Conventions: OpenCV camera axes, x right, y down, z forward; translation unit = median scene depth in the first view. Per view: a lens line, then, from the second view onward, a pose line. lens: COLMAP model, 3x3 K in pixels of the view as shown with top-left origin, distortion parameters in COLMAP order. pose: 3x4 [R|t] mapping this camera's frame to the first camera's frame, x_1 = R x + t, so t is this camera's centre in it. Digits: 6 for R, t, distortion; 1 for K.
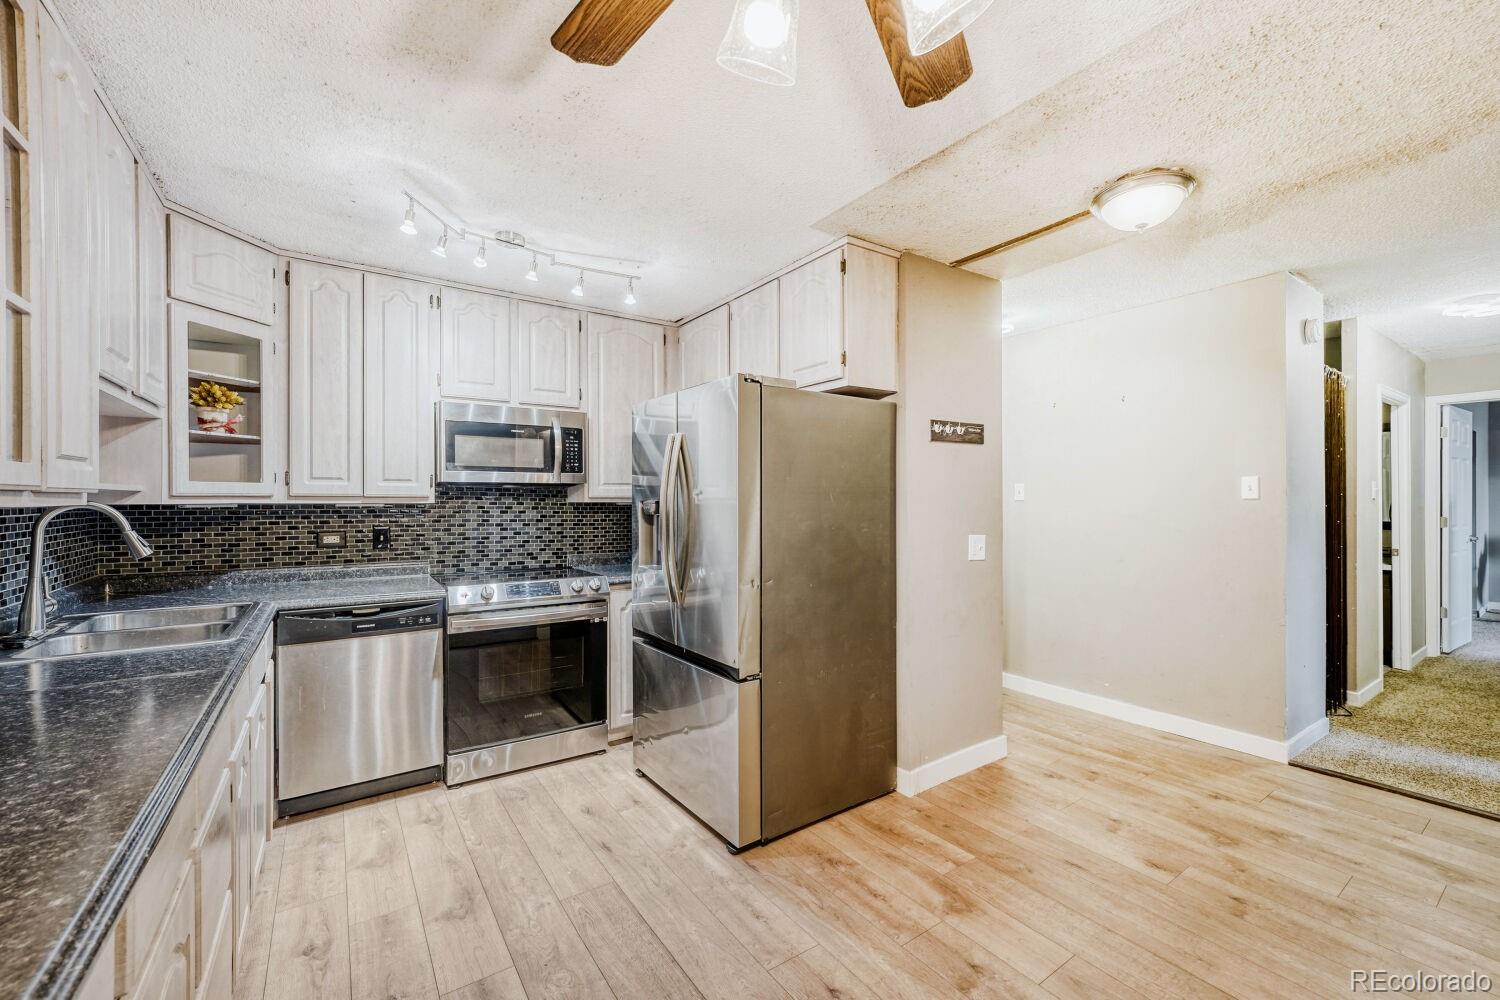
lens RADIAL K [[611.6, 0, 765.7], [0, 611.6, 500.9], [0, 0, 1]] dist [-0.023987, 0.002519]
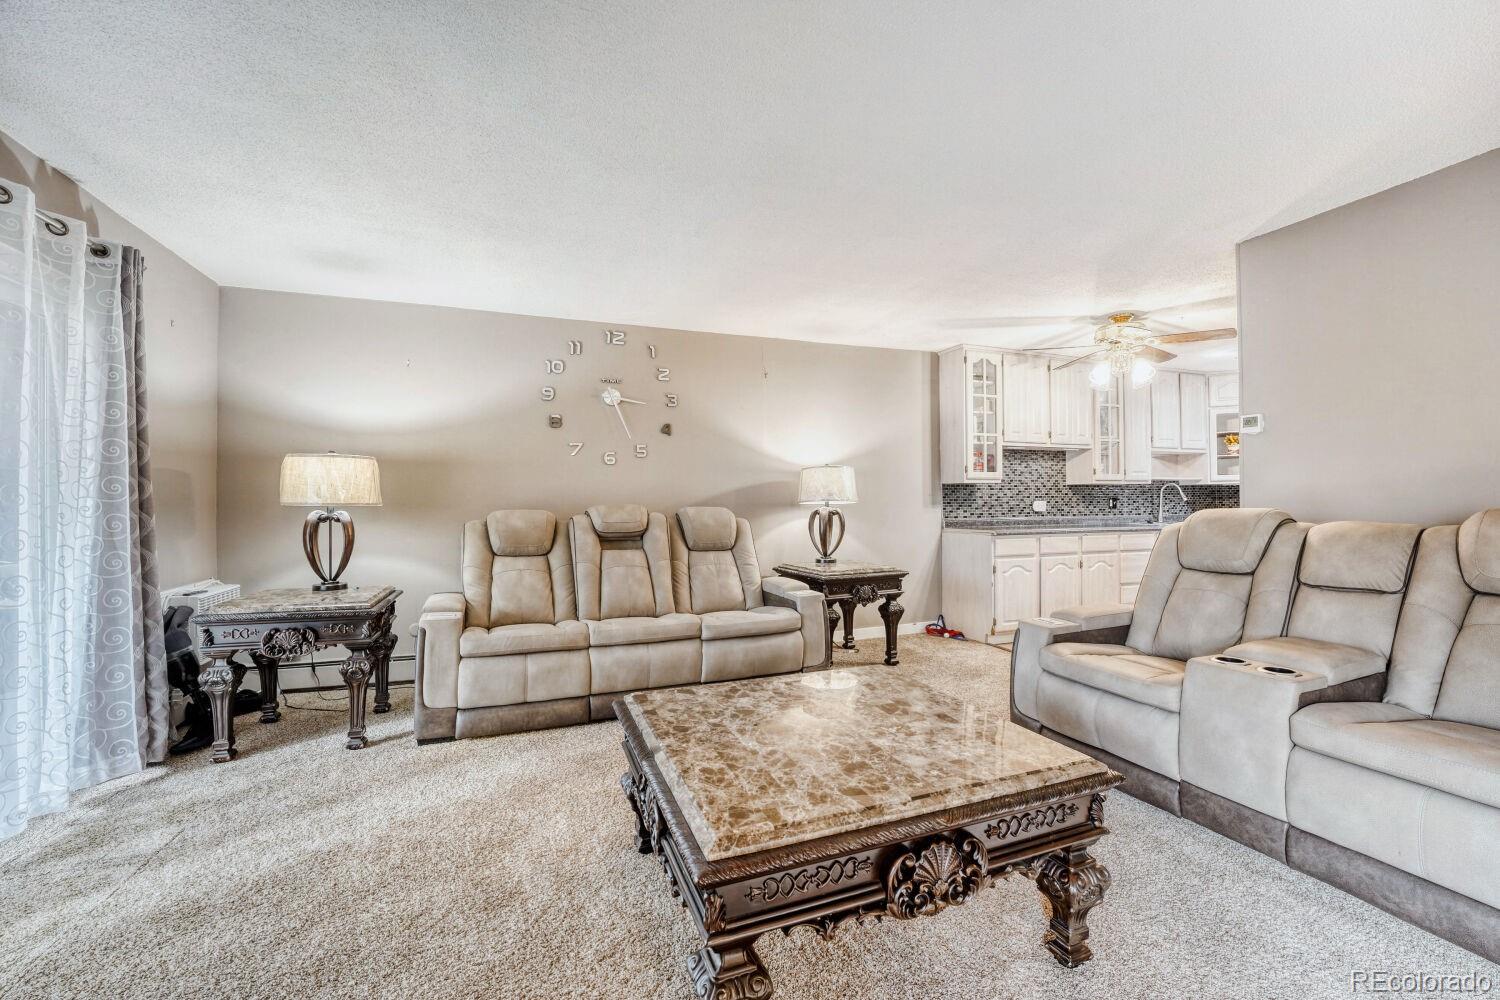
lens RADIAL K [[611.6, 0, 752.9], [0, 611.6, 498.5], [0, 0, 1]] dist [-0.023987, 0.002519]
pose [[-0.263180, -0.003467, -0.964740, 1.811535], [0.007765, 0.999954, -0.005712, 0.057548], [0.964715, -0.008995, -0.263141, -0.235472]]
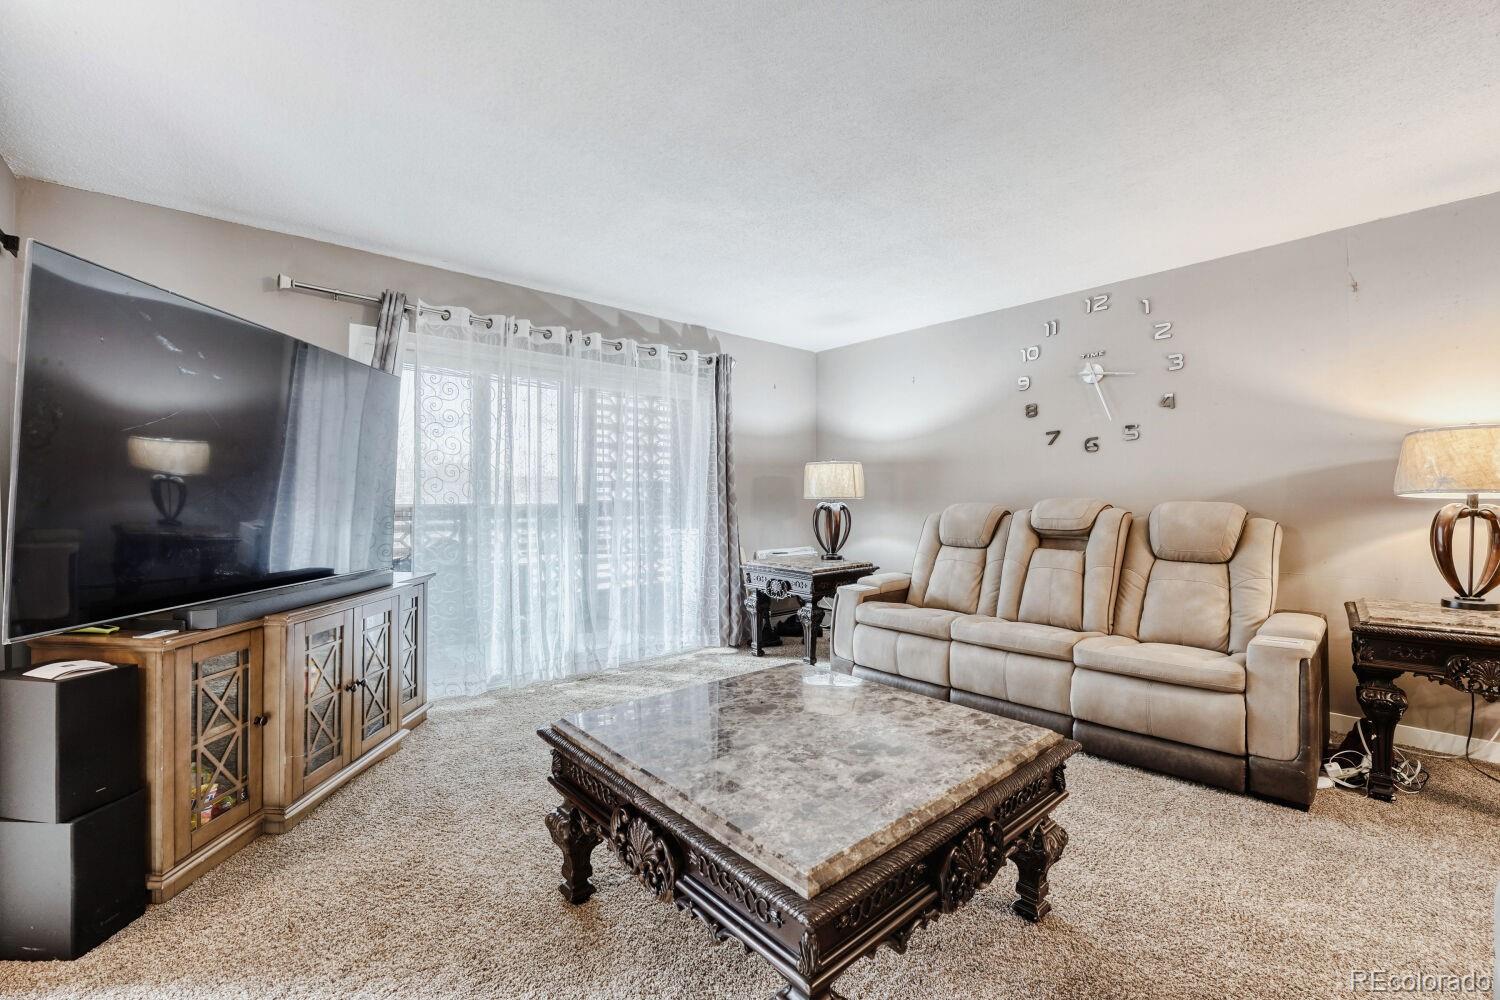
lens RADIAL K [[611.6, 0, 743.3], [0, 611.6, 501.1], [0, 0, 1]] dist [-0.023987, 0.002519]
pose [[-0.995709, 0.005732, -0.092357, 1.267186], [0.005624, 0.999983, 0.001422, 0.061298], [0.092363, 0.000896, -0.995725, 0.294424]]
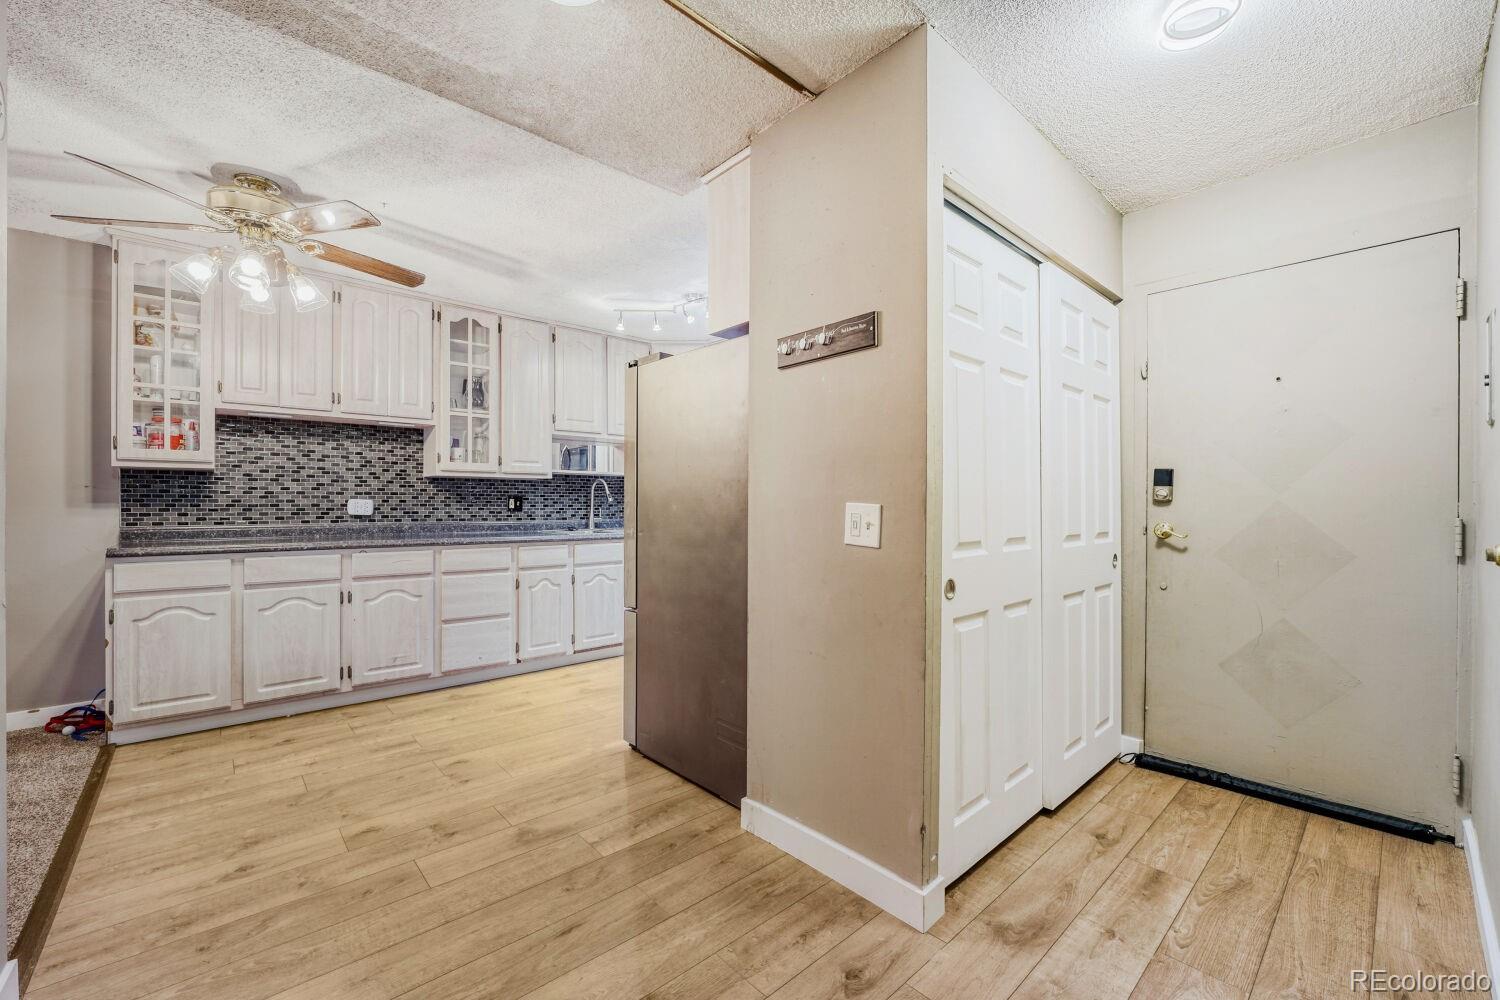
lens RADIAL K [[611.6, 0, 758.1], [0, 611.6, 506.0], [0, 0, 1]] dist [-0.023987, 0.002519]
pose [[0.125373, 0.009984, -0.992059, 1.019686], [-0.004032, 0.999946, 0.009553, 0.059280], [0.992101, 0.002802, 0.125407, 0.914889]]
